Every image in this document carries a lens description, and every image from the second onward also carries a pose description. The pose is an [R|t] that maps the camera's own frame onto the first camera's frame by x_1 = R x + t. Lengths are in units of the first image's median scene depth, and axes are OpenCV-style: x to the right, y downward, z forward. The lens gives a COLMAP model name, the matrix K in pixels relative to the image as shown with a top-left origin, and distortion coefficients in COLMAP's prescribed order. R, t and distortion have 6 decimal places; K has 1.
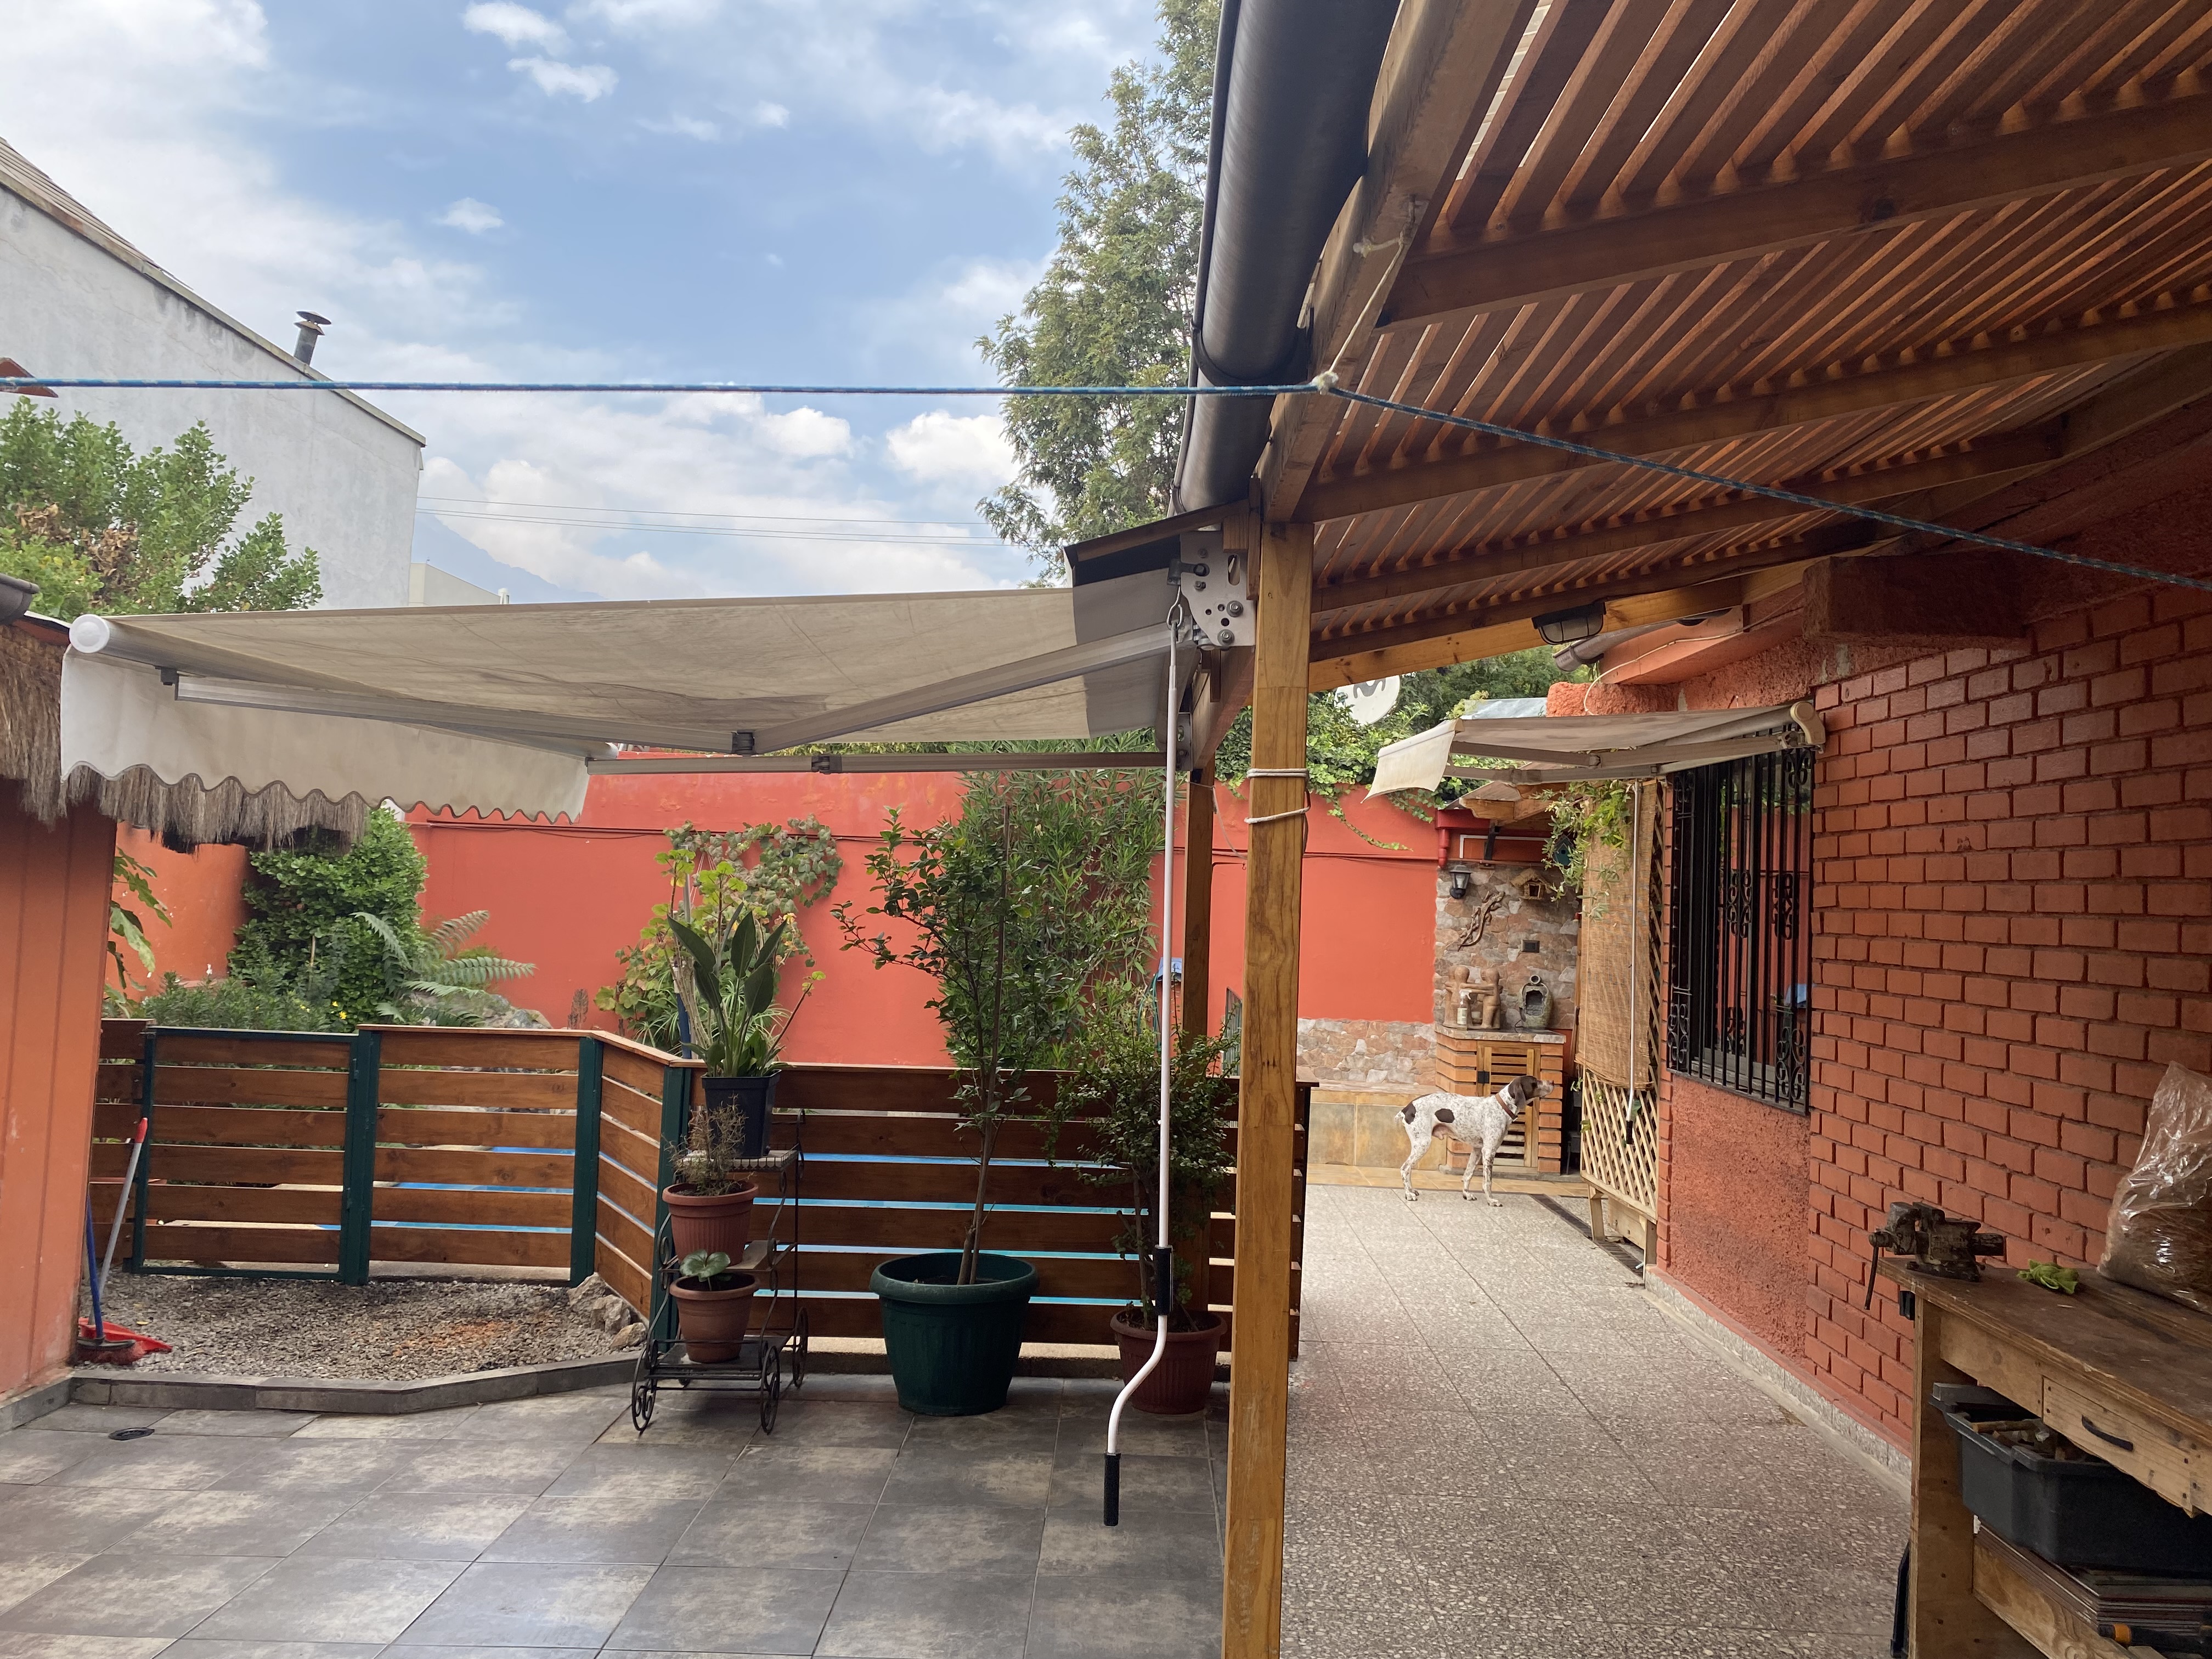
lens RADIAL K [[1711.3, 0, 1107.1], [0, 1711.3, 821.3], [0, 0, 1]] dist [0.074547, -0.046851]
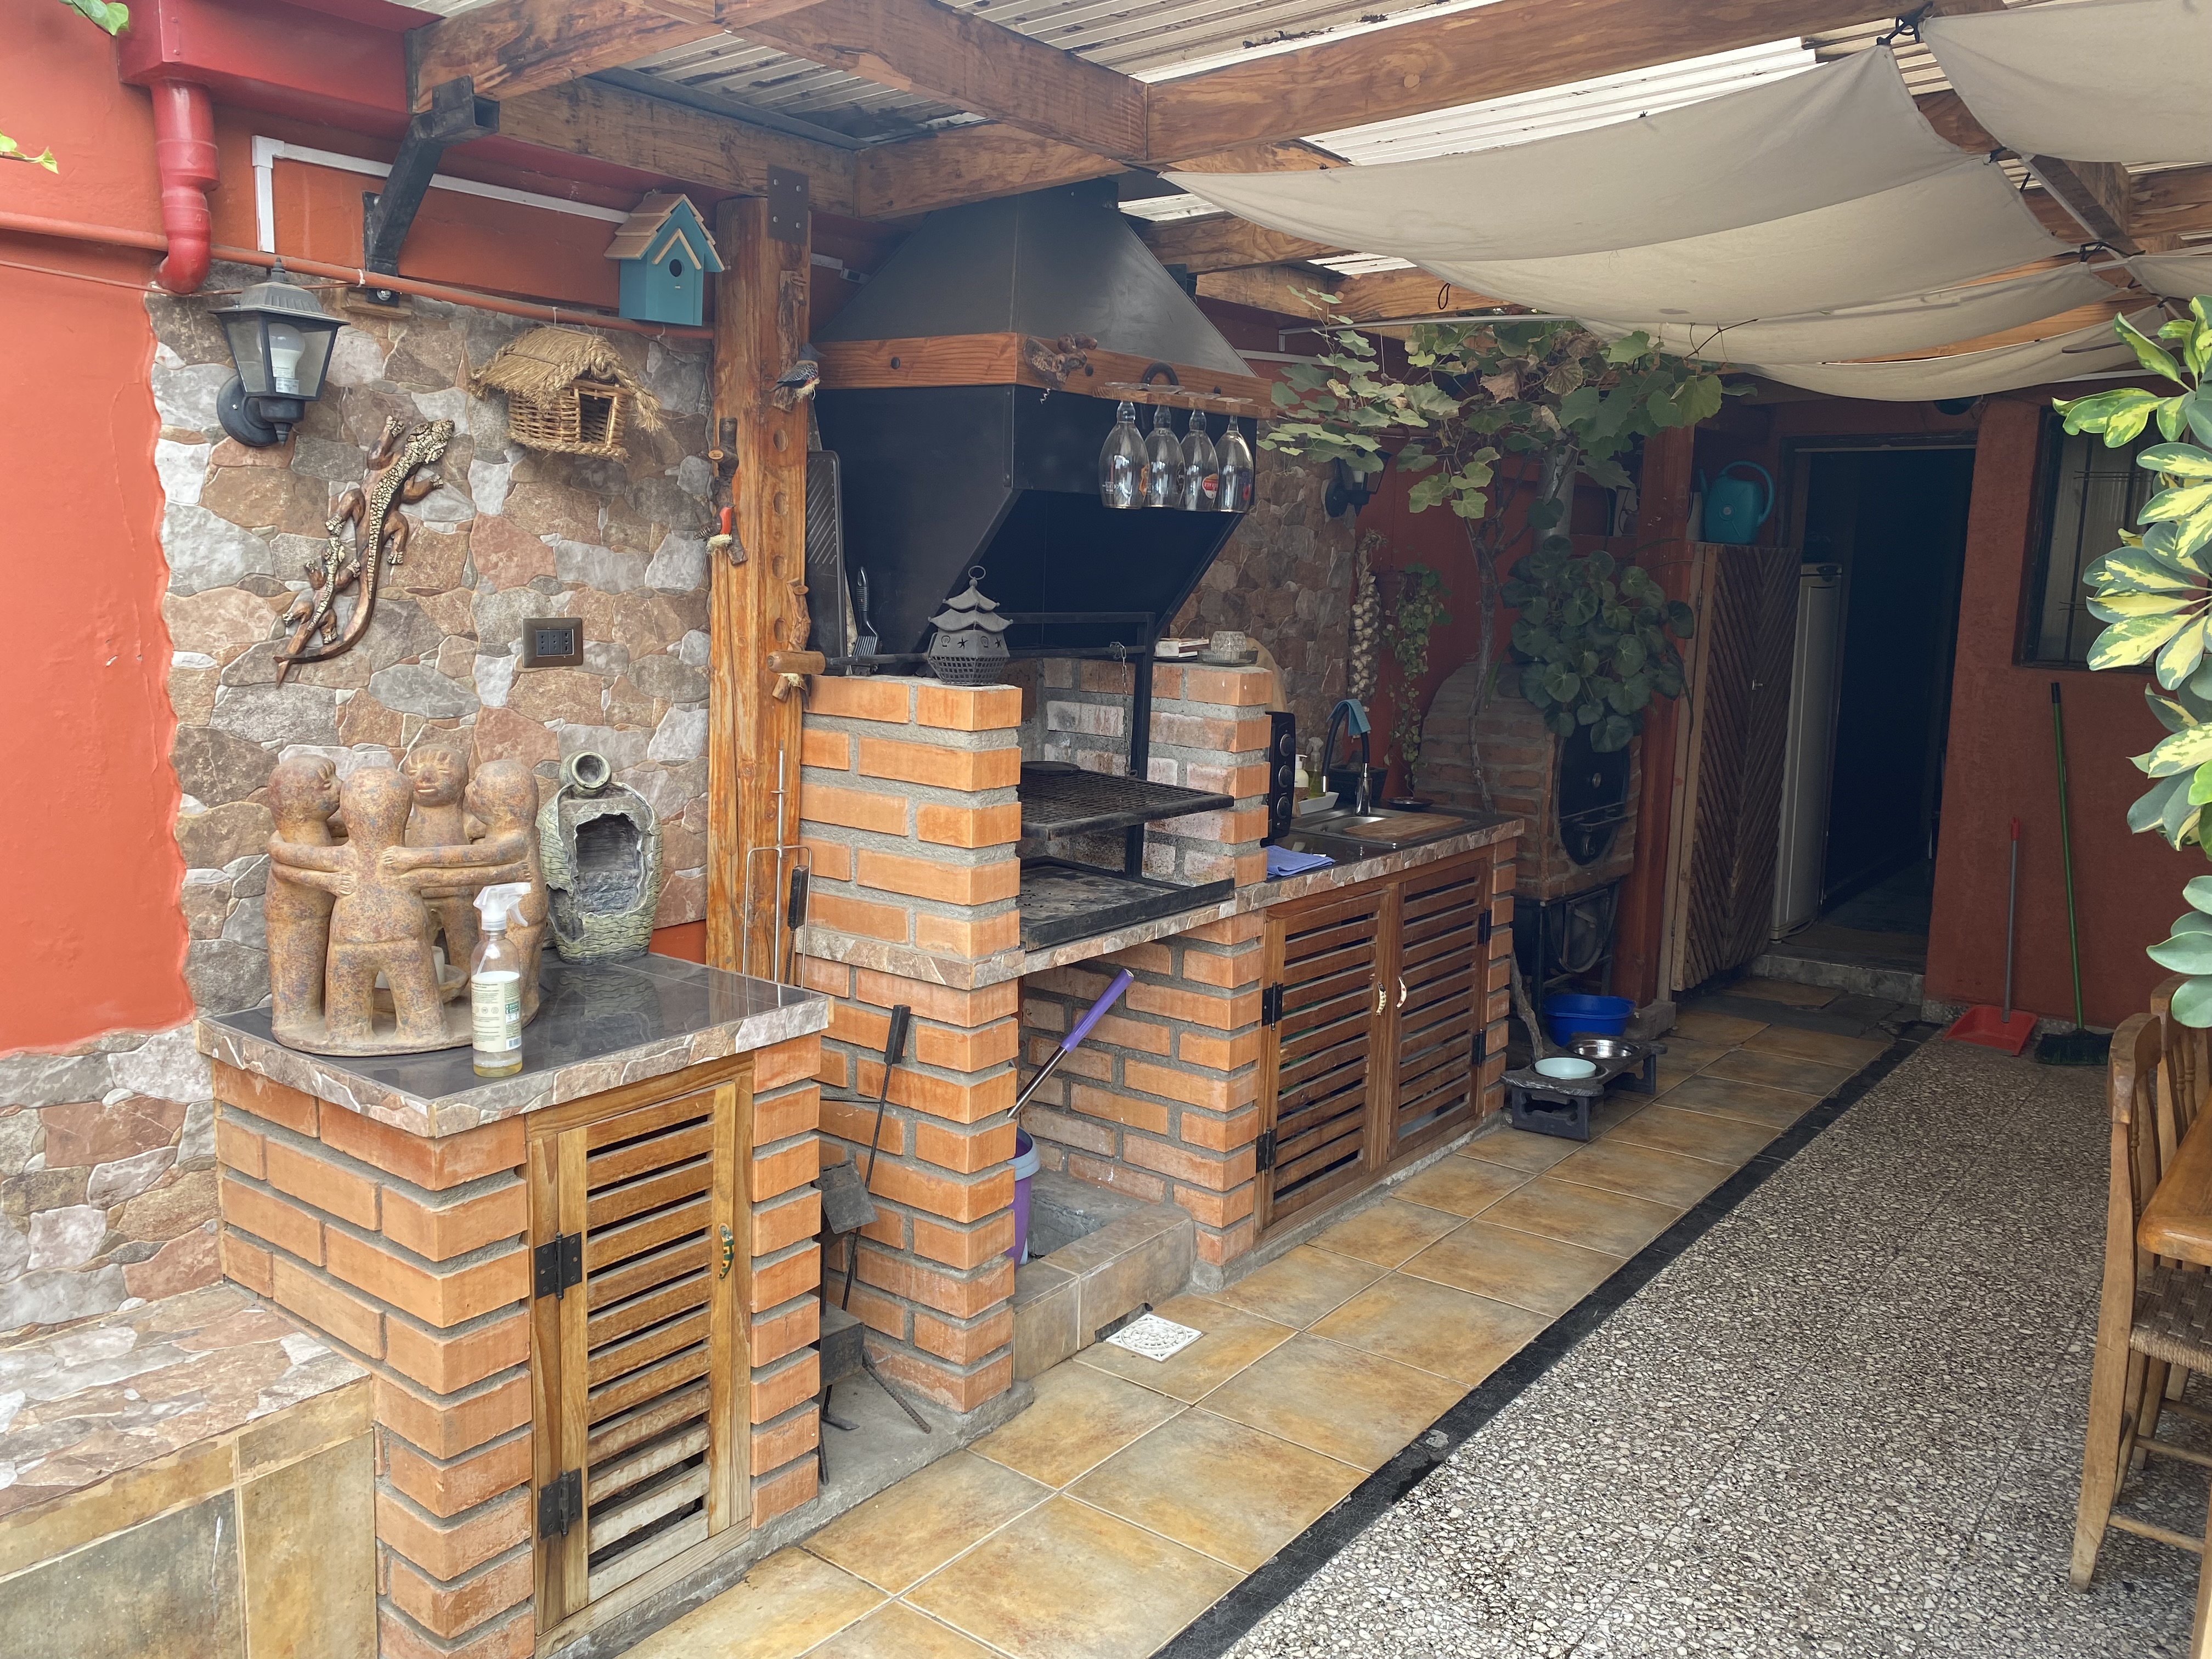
lens RADIAL K [[1711.3, 0, 1107.1], [0, 1711.3, 821.3], [0, 0, 1]] dist [0.074547, -0.046851]
pose [[0.602892, -0.149887, 0.783617, 0.088956], [-0.043869, 0.974480, 0.220147, 0.038067], [-0.796616, -0.167101, 0.580931, 0.778850]]
